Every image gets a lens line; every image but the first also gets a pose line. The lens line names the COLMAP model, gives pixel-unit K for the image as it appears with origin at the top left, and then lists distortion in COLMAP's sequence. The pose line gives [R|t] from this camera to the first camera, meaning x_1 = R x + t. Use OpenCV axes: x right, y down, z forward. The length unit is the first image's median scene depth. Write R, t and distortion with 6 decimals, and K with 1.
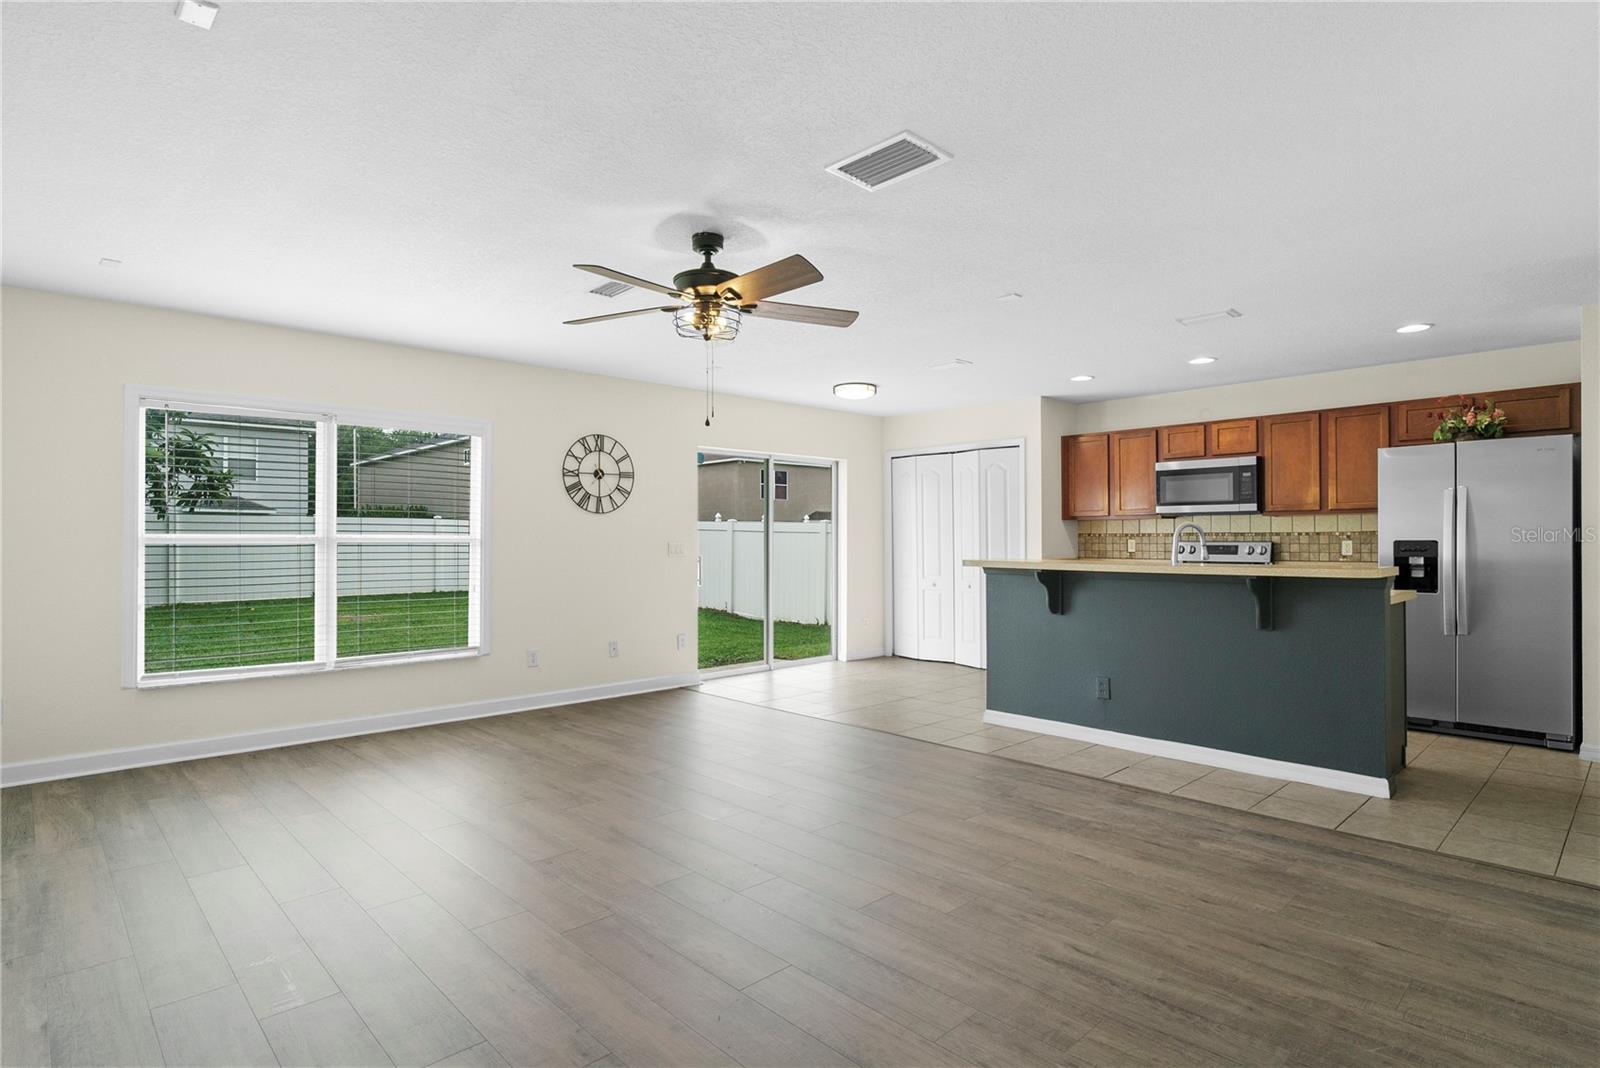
lens RADIAL K [[831.4, 0, 795.0], [0, 831.4, 535.7], [0, 0, 1]] dist [-0.004594, 0.001653]
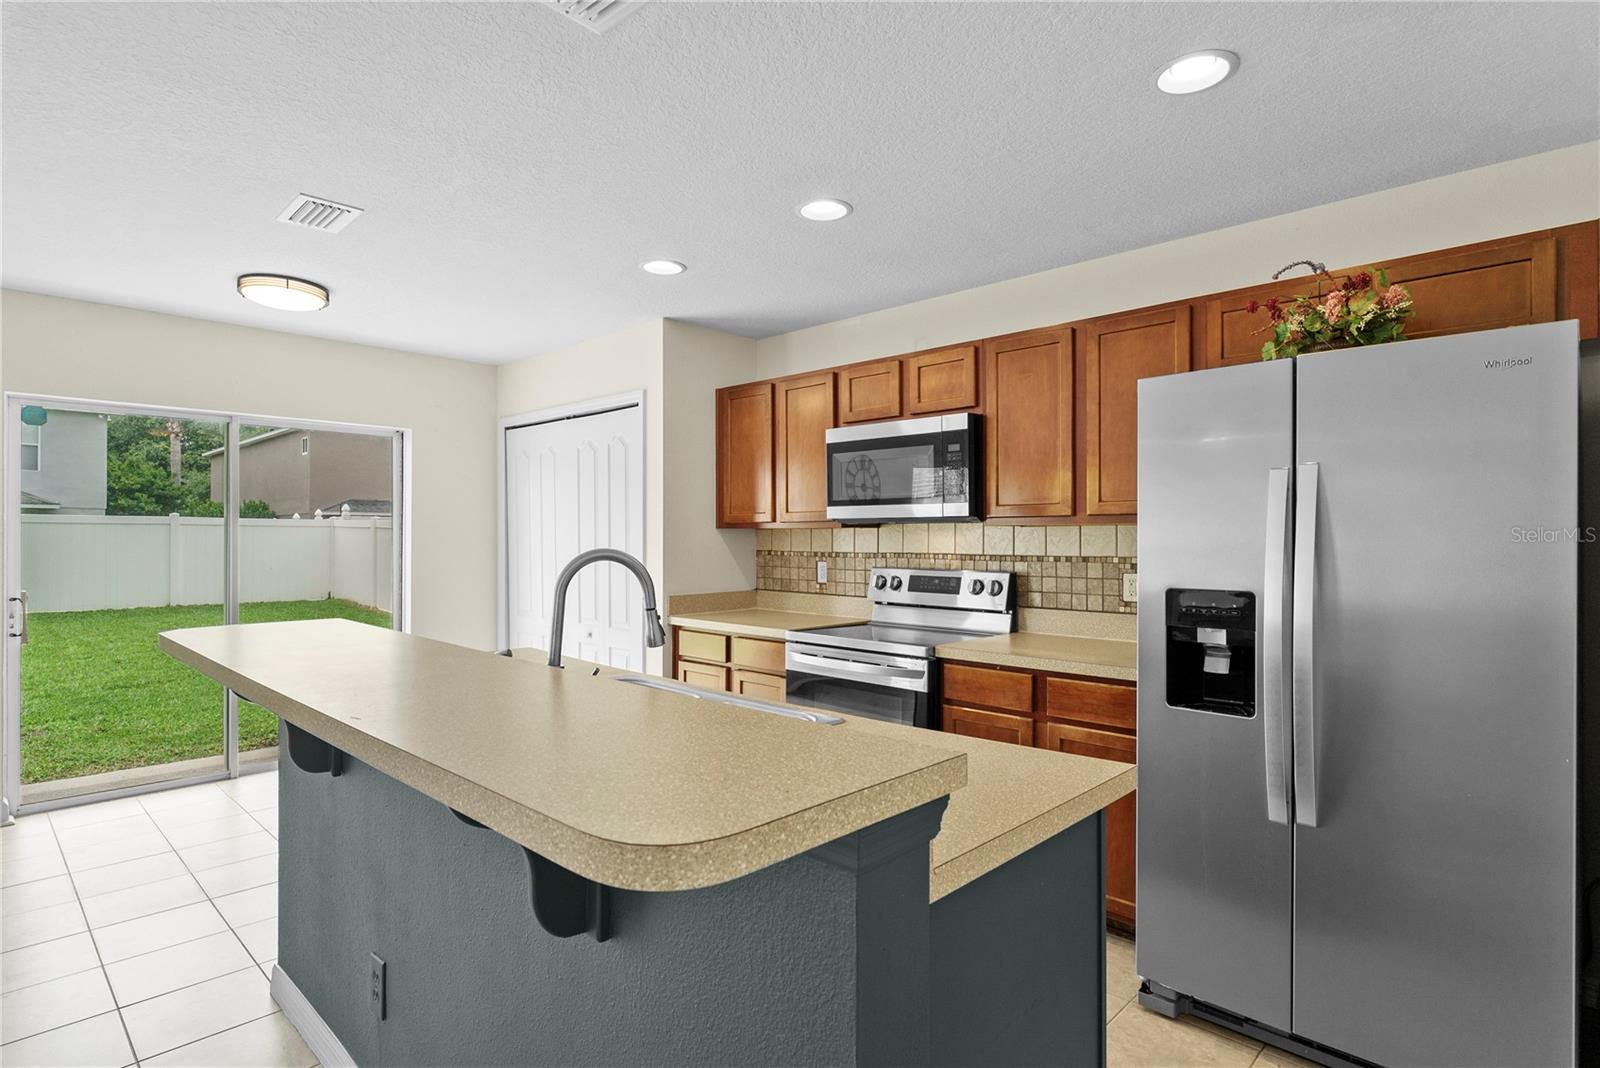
lens RADIAL K [[831.4, 0, 798.8], [0, 831.4, 534.8], [0, 0, 1]] dist [-0.004594, 0.001653]
pose [[0.998552, 0.003874, 0.053651, 0.413614], [-0.004007, 0.999989, 0.002378, -0.018617], [-0.053642, -0.002589, 0.998557, 0.470303]]
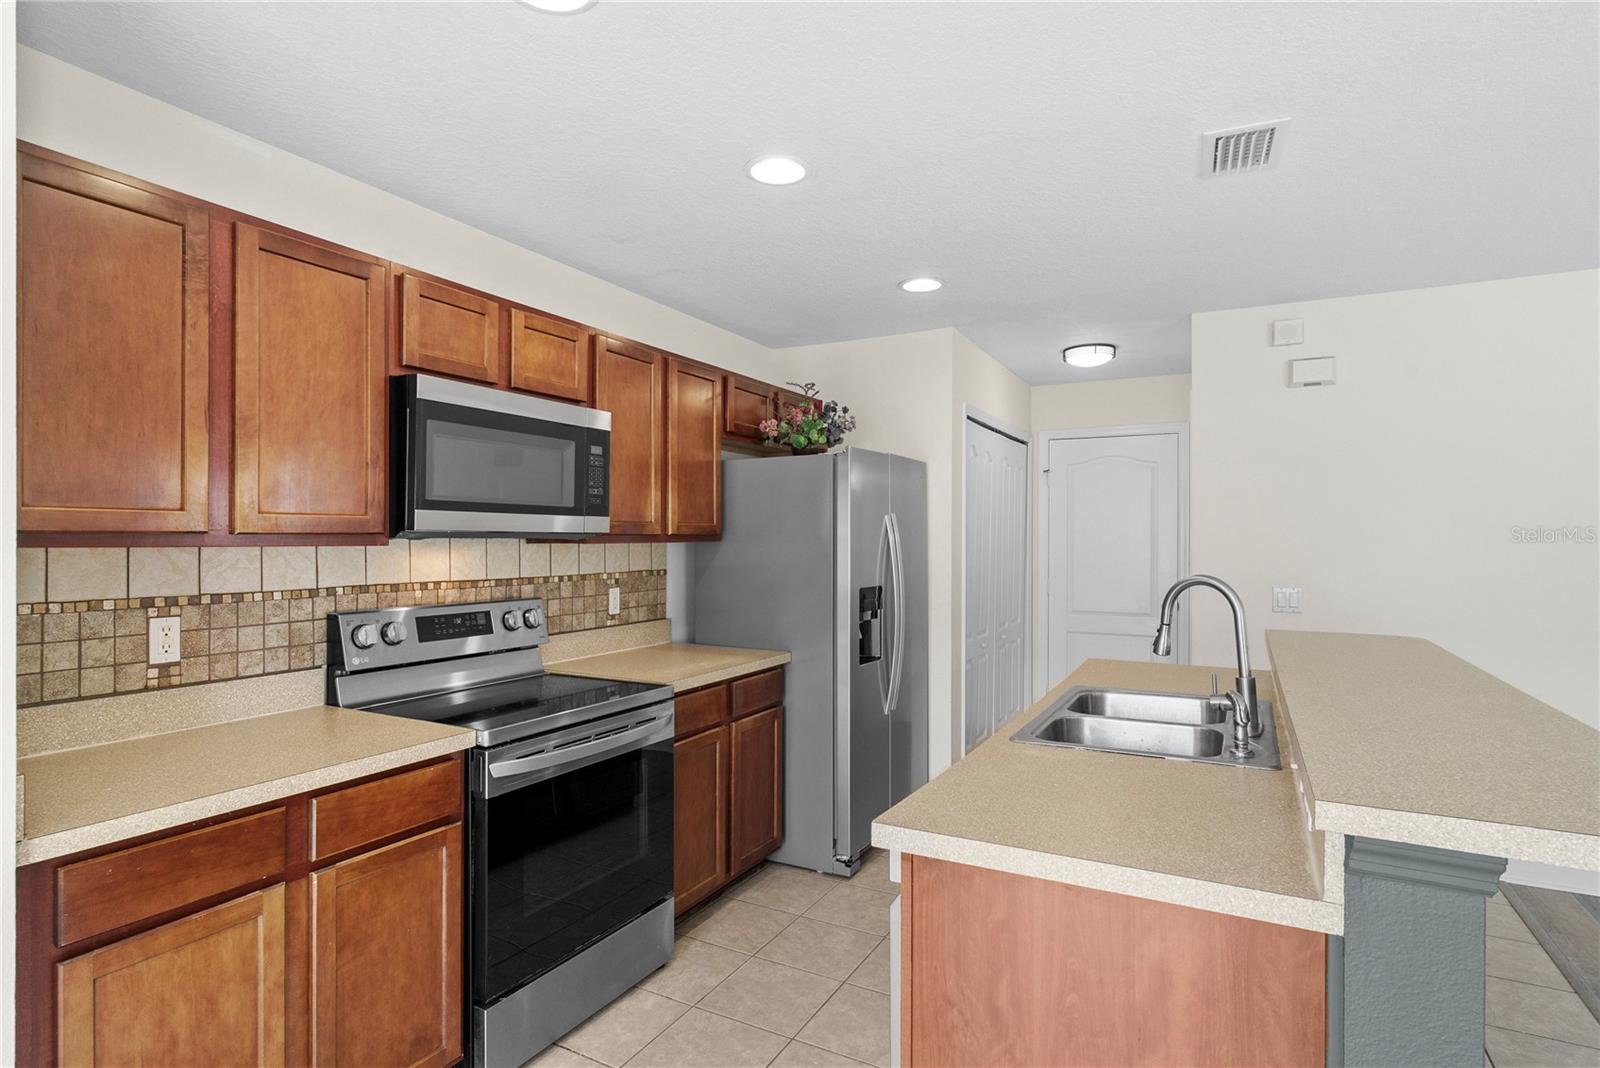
lens RADIAL K [[831.4, 0, 797.6], [0, 831.4, 540.0], [0, 0, 1]] dist [-0.004594, 0.001653]
pose [[-0.323064, -0.000479, 0.946377, 0.089923], [-0.007641, 0.999969, -0.002103, -0.025699], [-0.946346, -0.007910, -0.323057, 1.035102]]
